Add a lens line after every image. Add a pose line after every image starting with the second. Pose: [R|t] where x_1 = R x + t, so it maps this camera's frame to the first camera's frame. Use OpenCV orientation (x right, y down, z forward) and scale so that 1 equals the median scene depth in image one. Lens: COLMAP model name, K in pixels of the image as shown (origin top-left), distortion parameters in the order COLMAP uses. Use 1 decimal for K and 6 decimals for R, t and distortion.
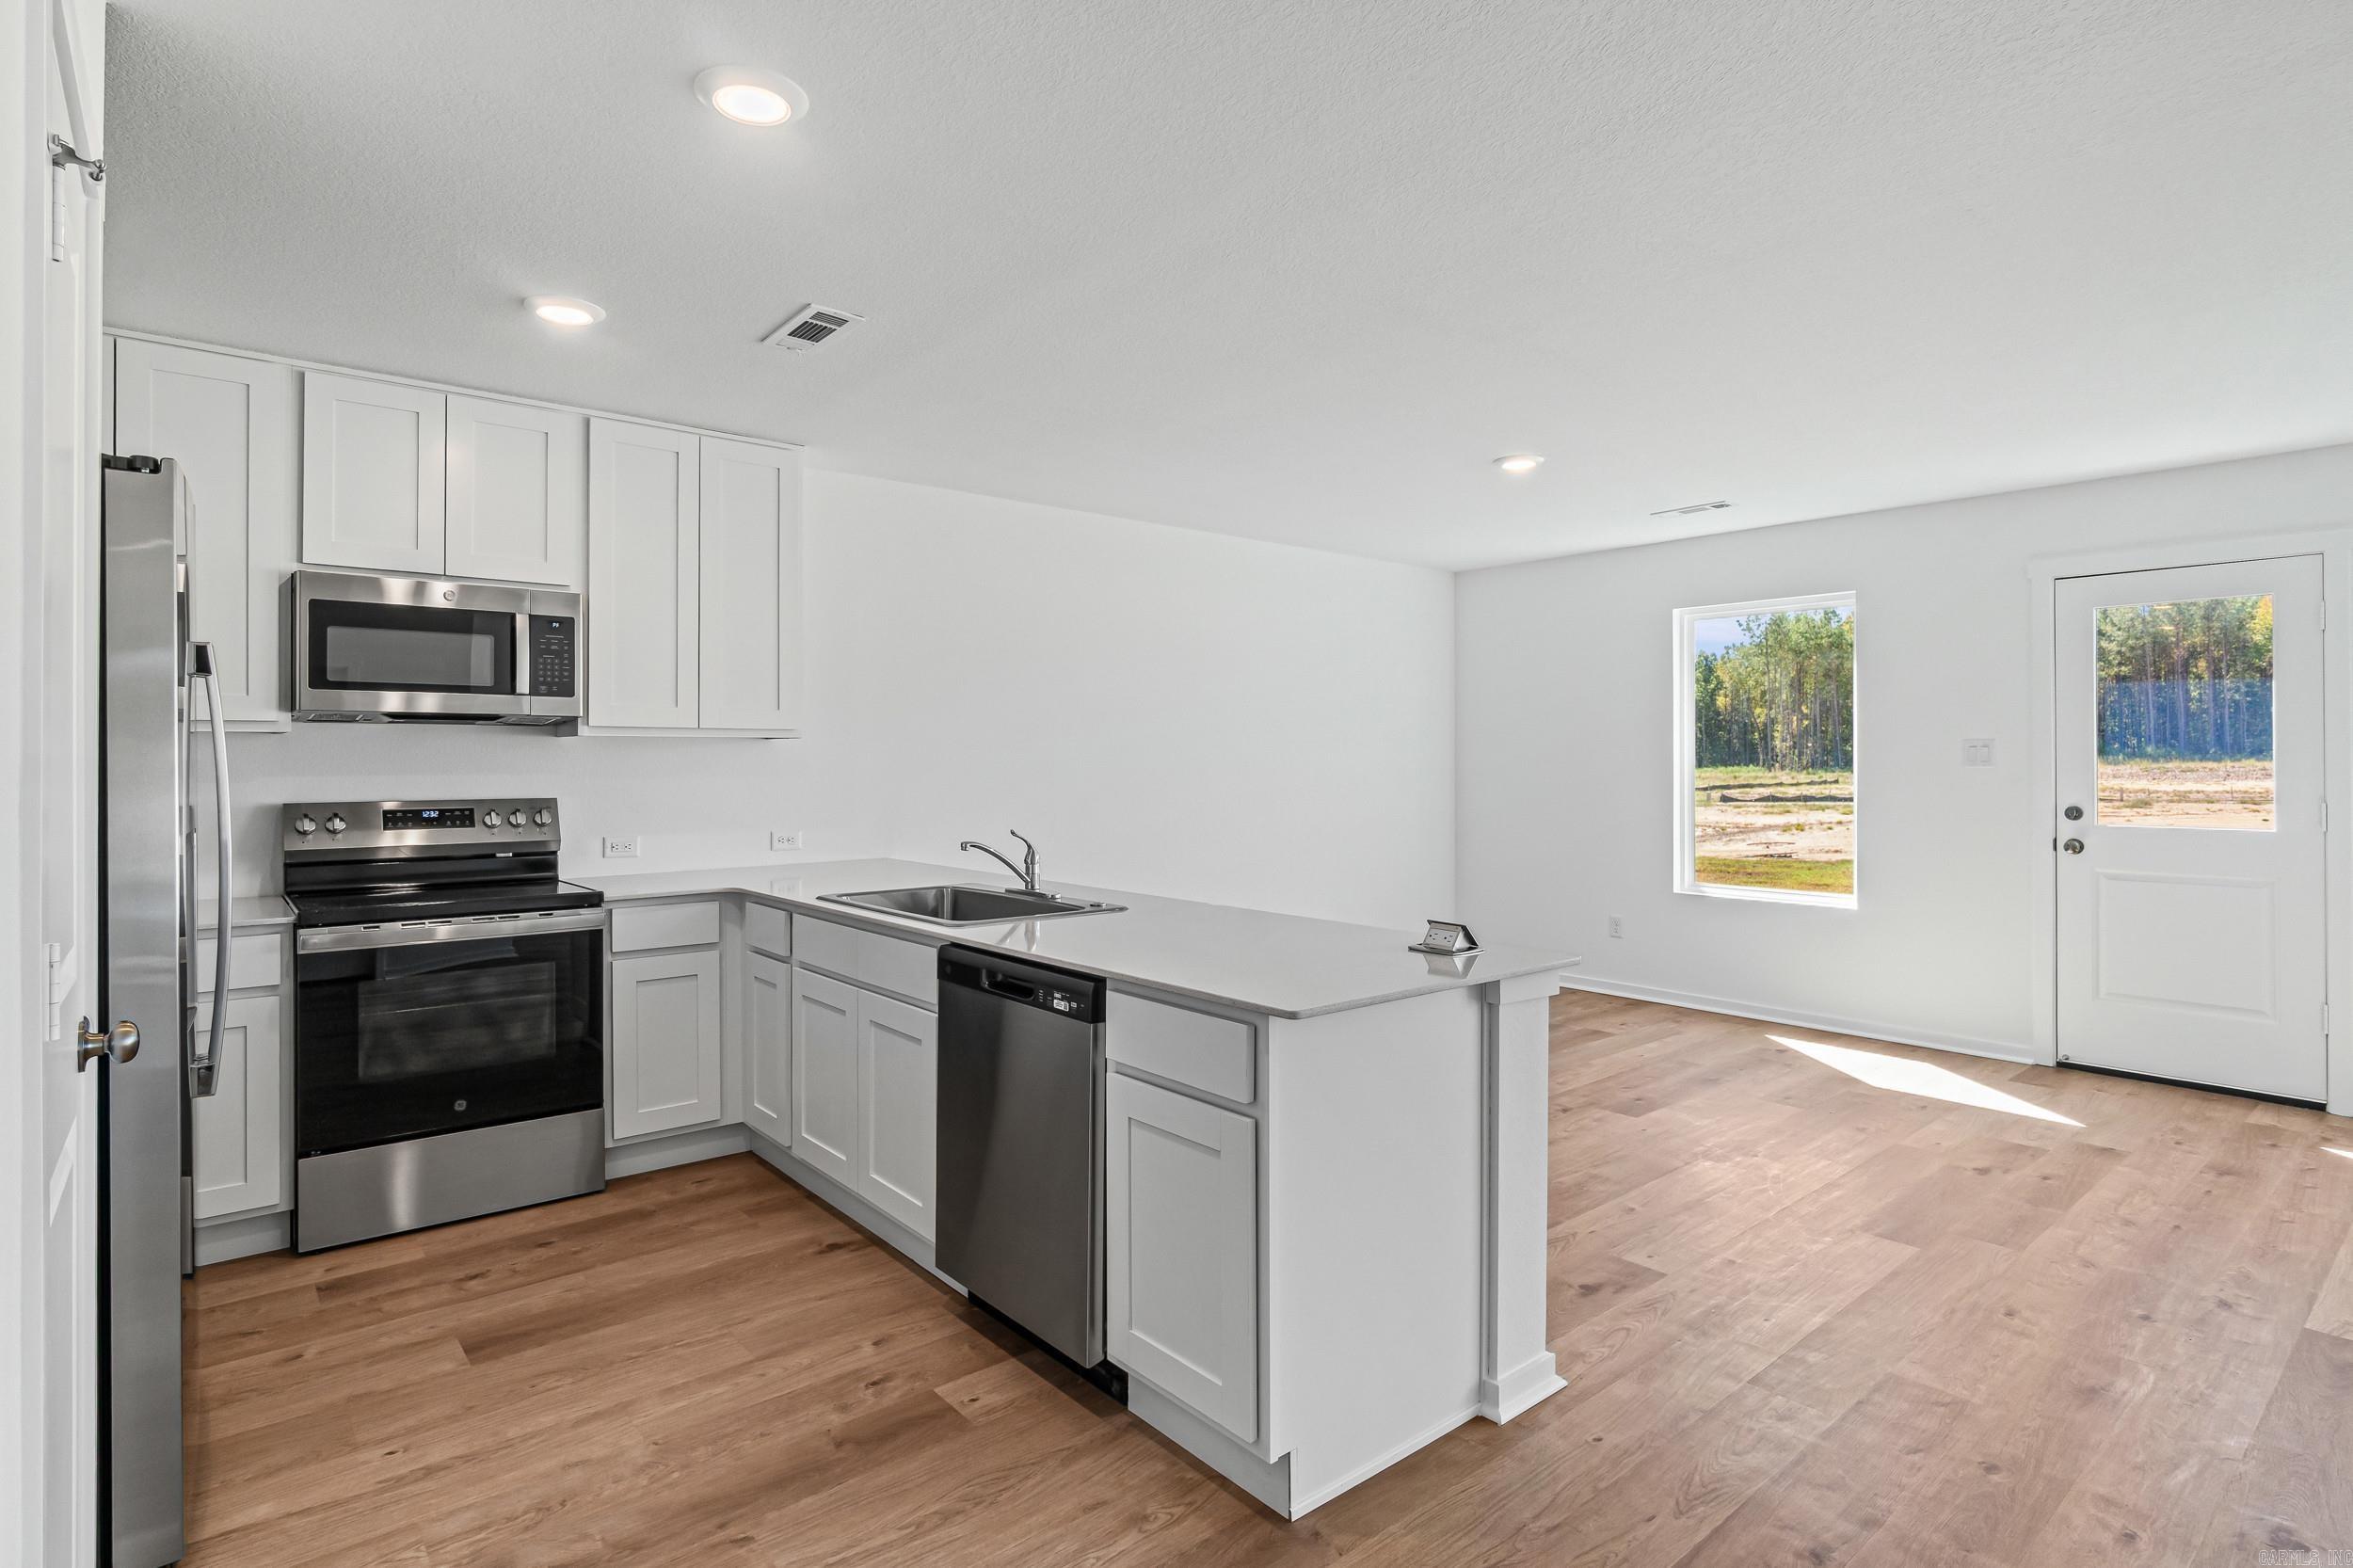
lens RADIAL K [[1205.3, 0, 1148.6], [0, 1205.3, 733.5], [0, 0, 1]] dist [-0.008801, 0.002384]
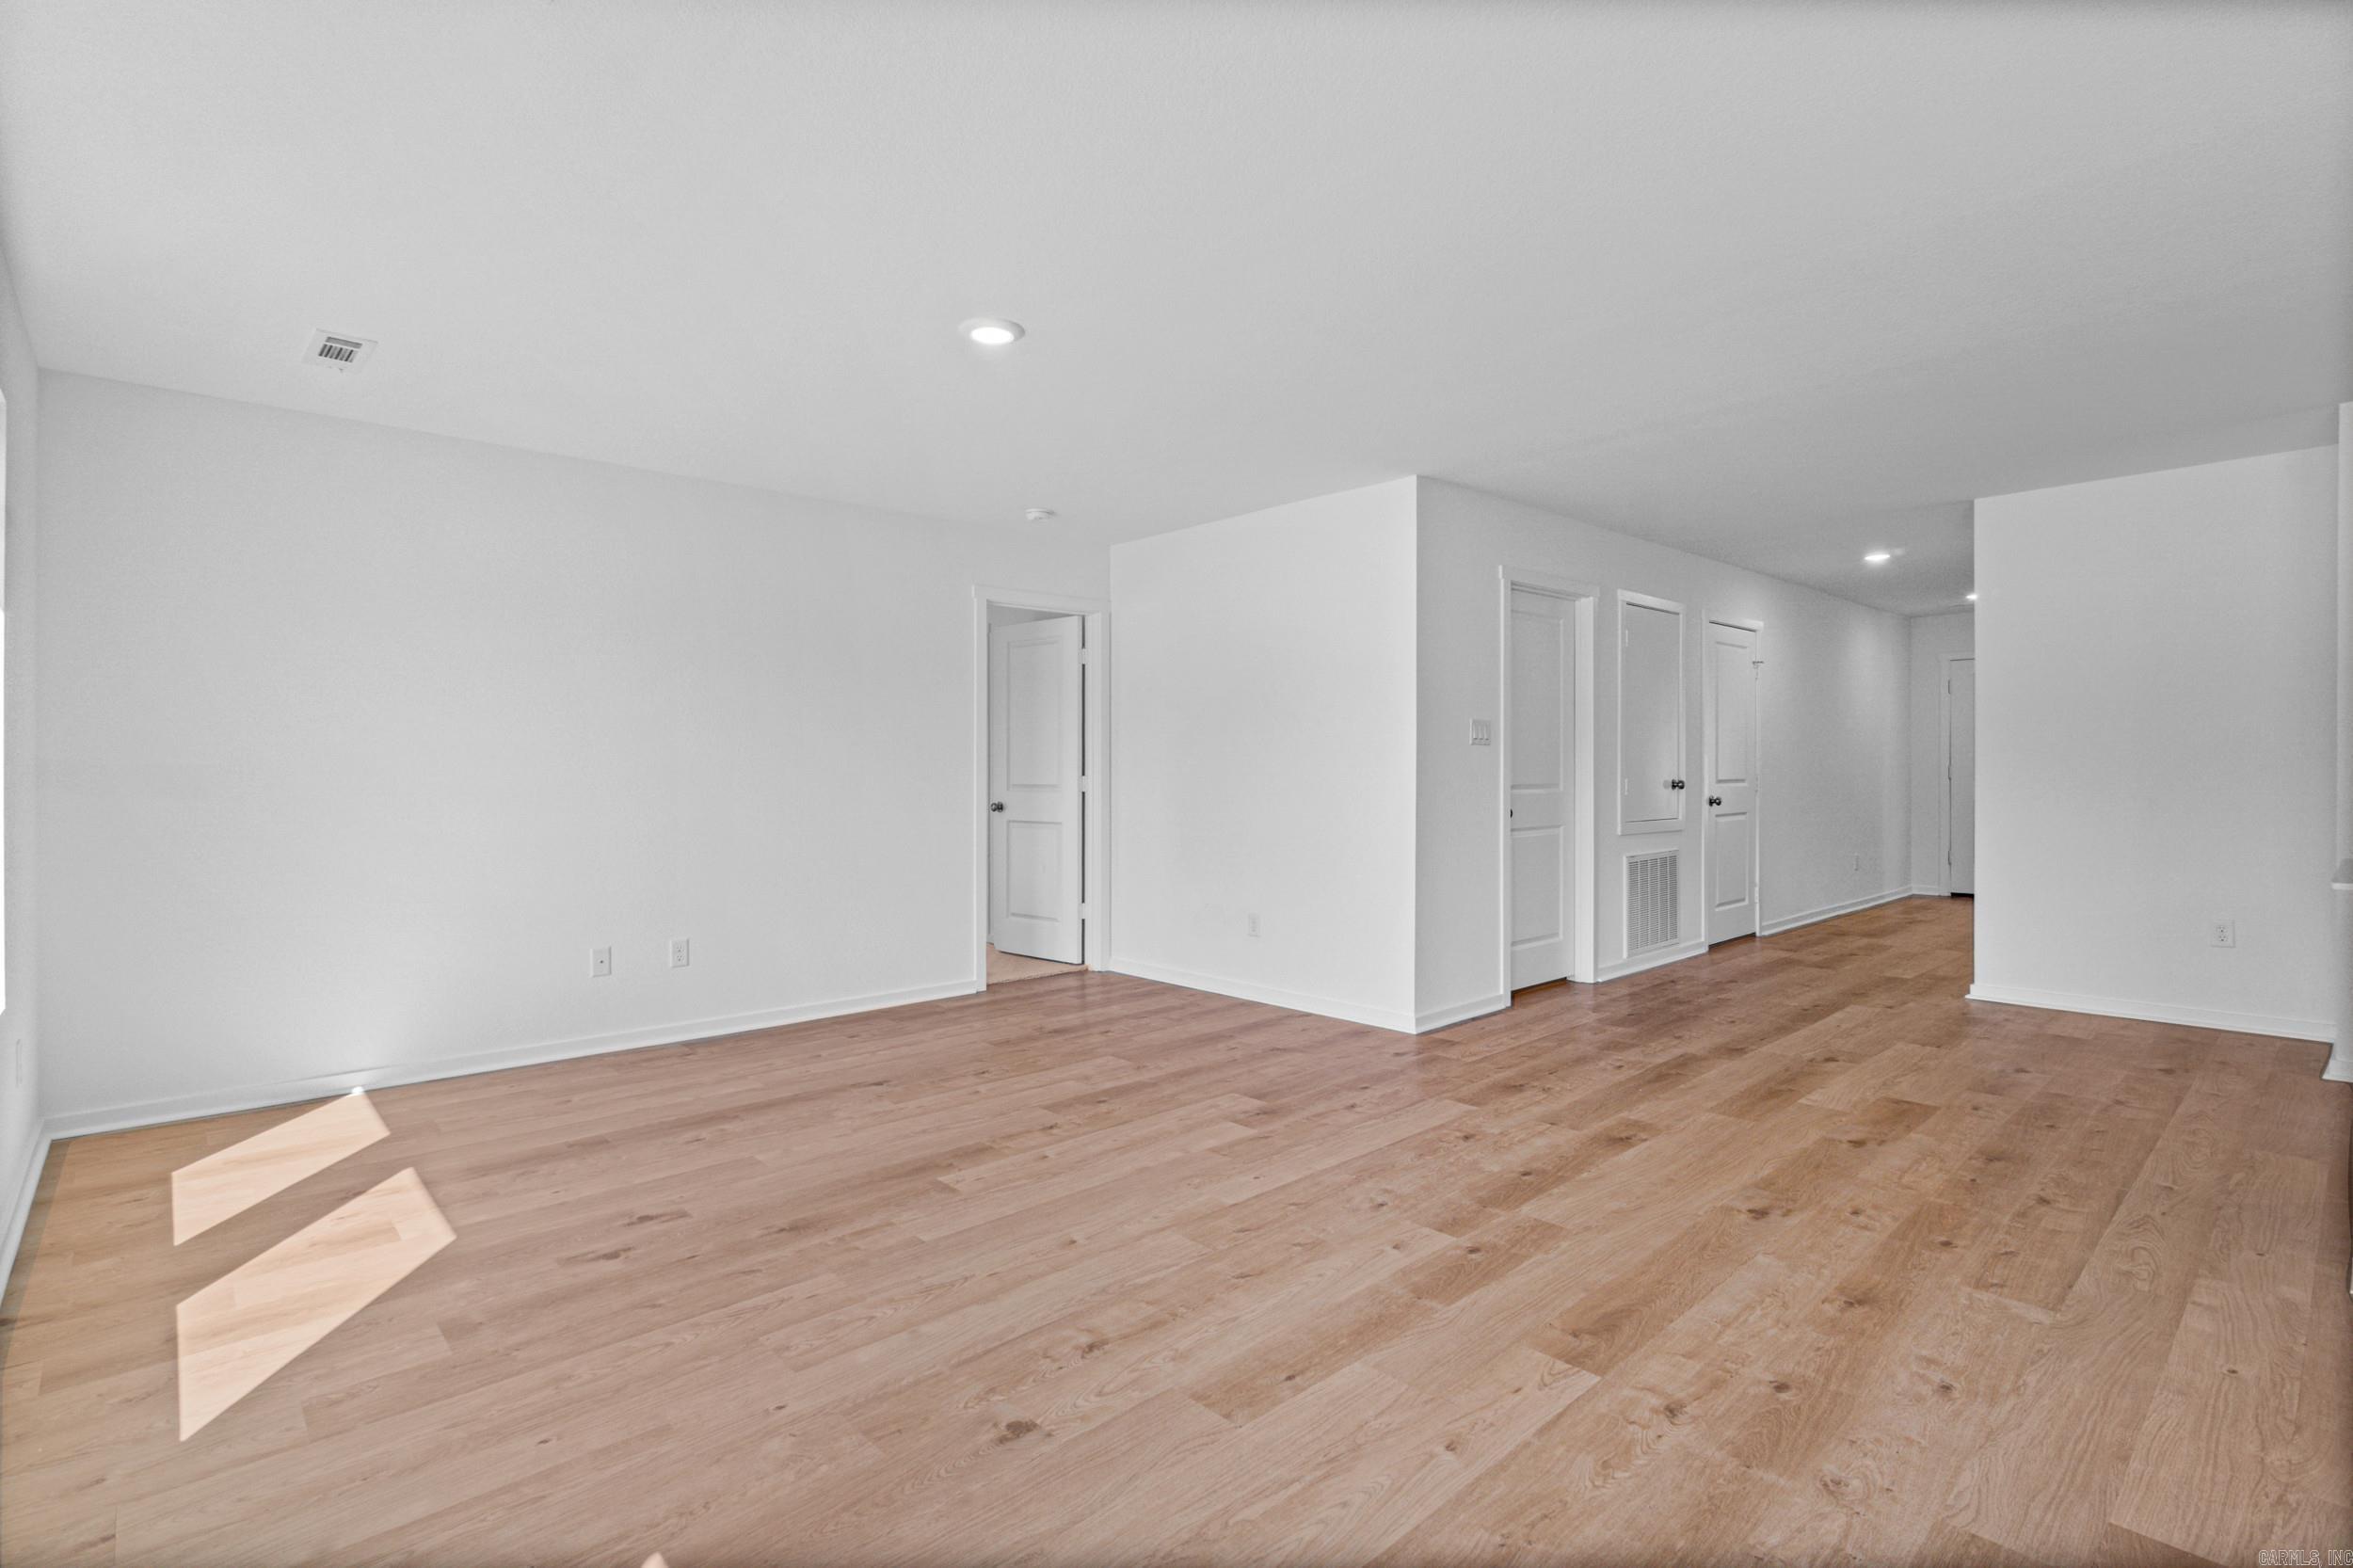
lens RADIAL K [[1126.2, 0, 1176.0], [0, 1126.2, 778.4], [0, 0, 1]] dist [-0.002374, -0.000070]
pose [[-0.998448, 0.008326, -0.055071, 1.034831], [0.008851, 0.999918, -0.009296, 0.068769], [0.054989, -0.009769, -0.998439, 1.406804]]
